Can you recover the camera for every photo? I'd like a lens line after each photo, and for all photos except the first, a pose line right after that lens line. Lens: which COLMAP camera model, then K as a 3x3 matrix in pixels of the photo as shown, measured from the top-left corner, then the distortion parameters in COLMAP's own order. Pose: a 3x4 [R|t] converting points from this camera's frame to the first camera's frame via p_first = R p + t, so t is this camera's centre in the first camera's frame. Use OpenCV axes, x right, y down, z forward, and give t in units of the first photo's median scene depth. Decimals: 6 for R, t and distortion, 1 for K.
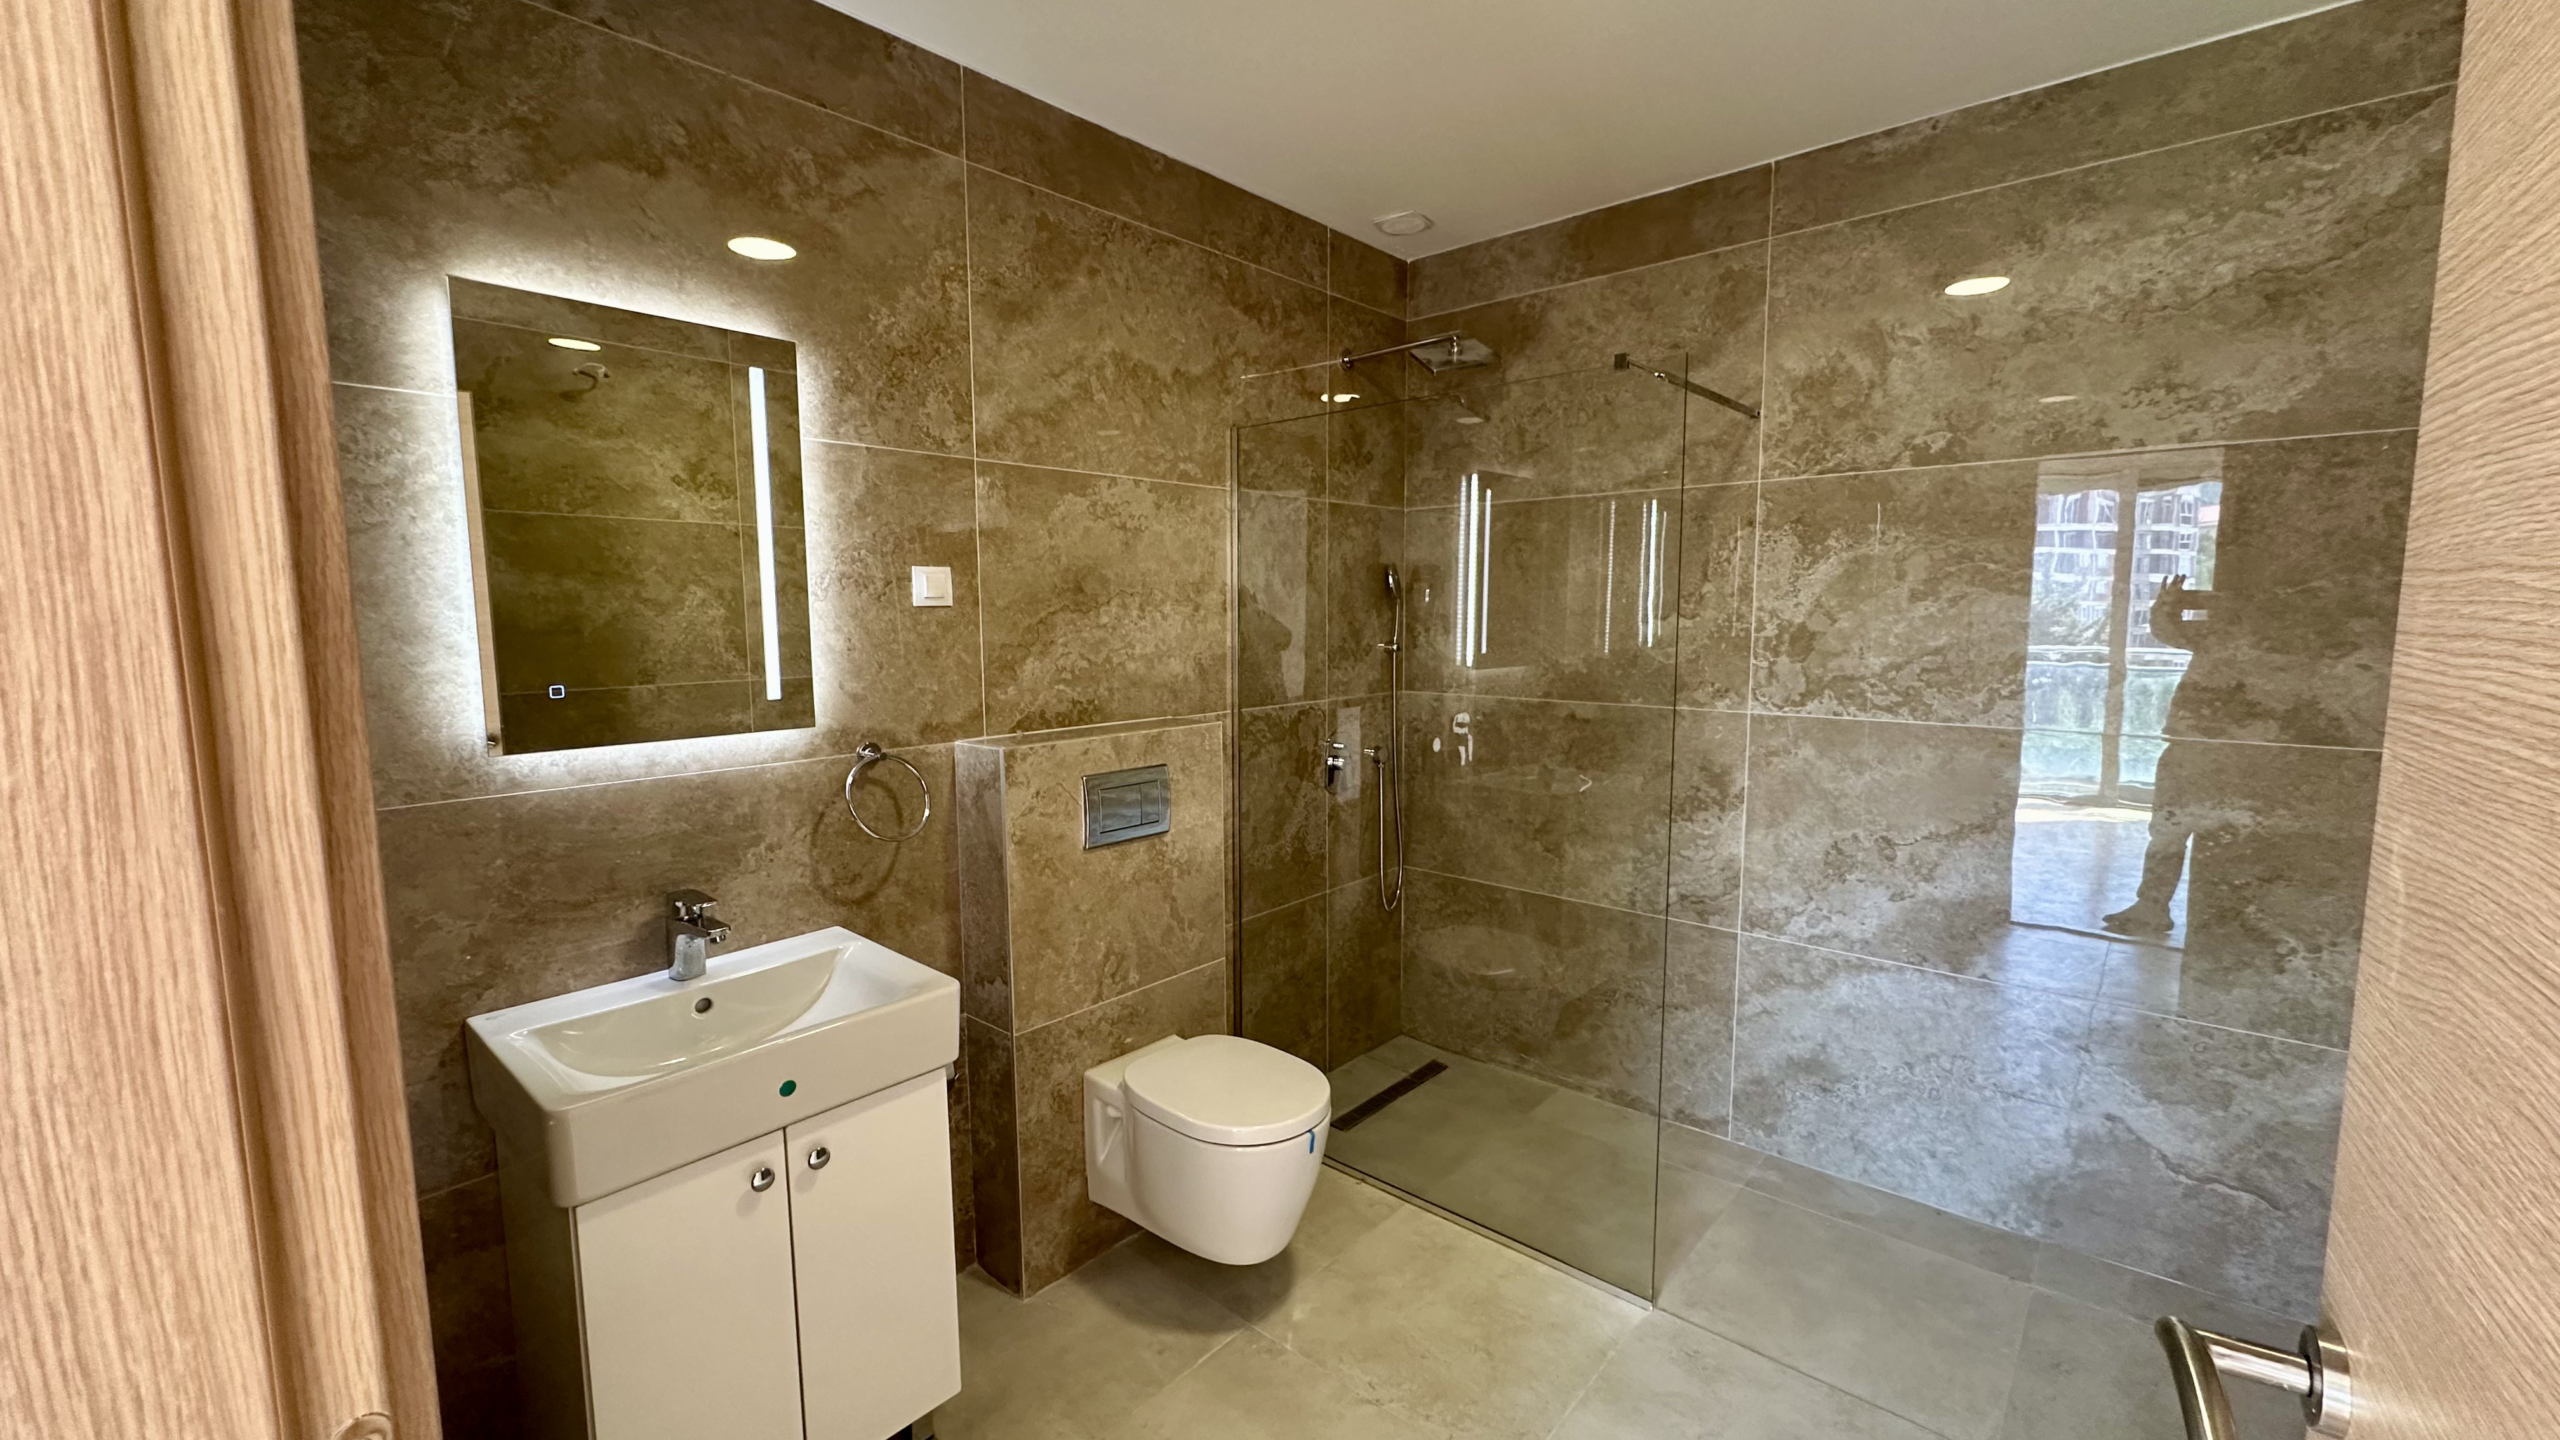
lens RADIAL K [[1018.1, 0, 1280.0], [0, 1018.1, 720.0], [0, 0, 1]] dist [0.000085, -0.000146]
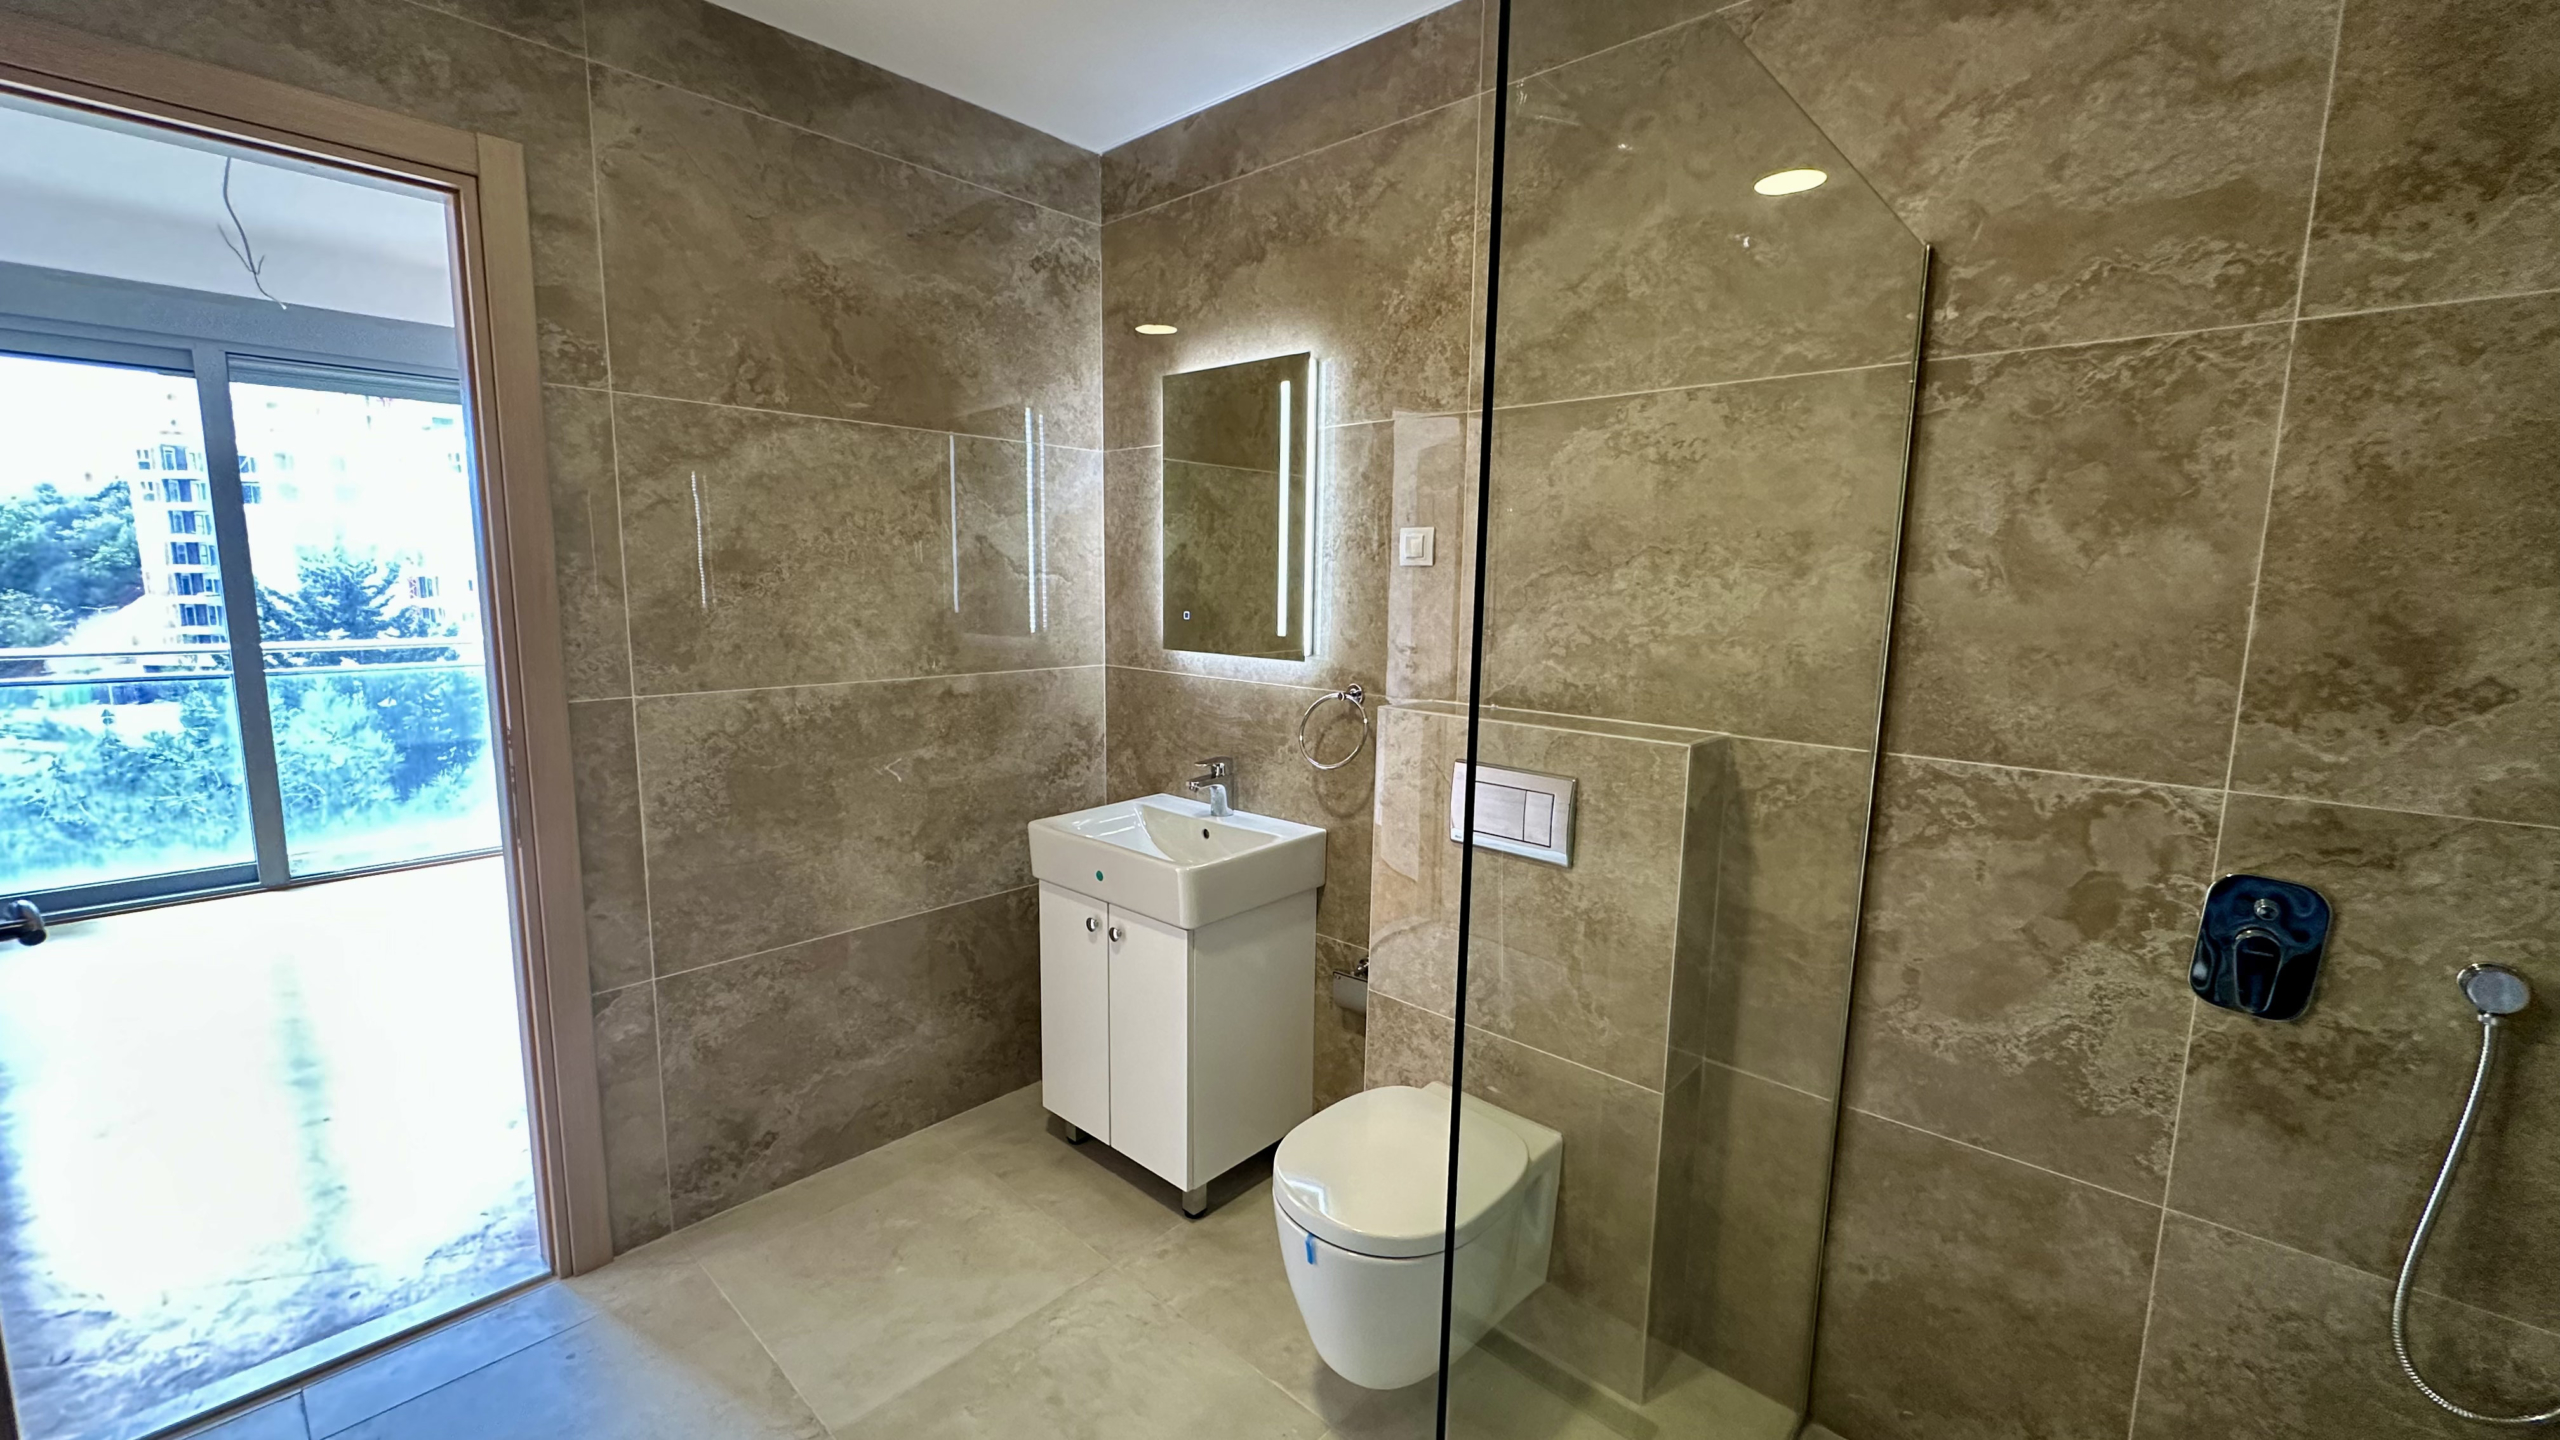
lens RADIAL K [[1018.1, 0, 1280.0], [0, 1018.1, 720.0], [0, 0, 1]] dist [0.000085, -0.000146]
pose [[-0.016484, 0.146462, -0.989079, 0.647250], [-0.126491, 0.980960, 0.147367, -0.084486], [0.991831, 0.127539, 0.002356, 0.801592]]
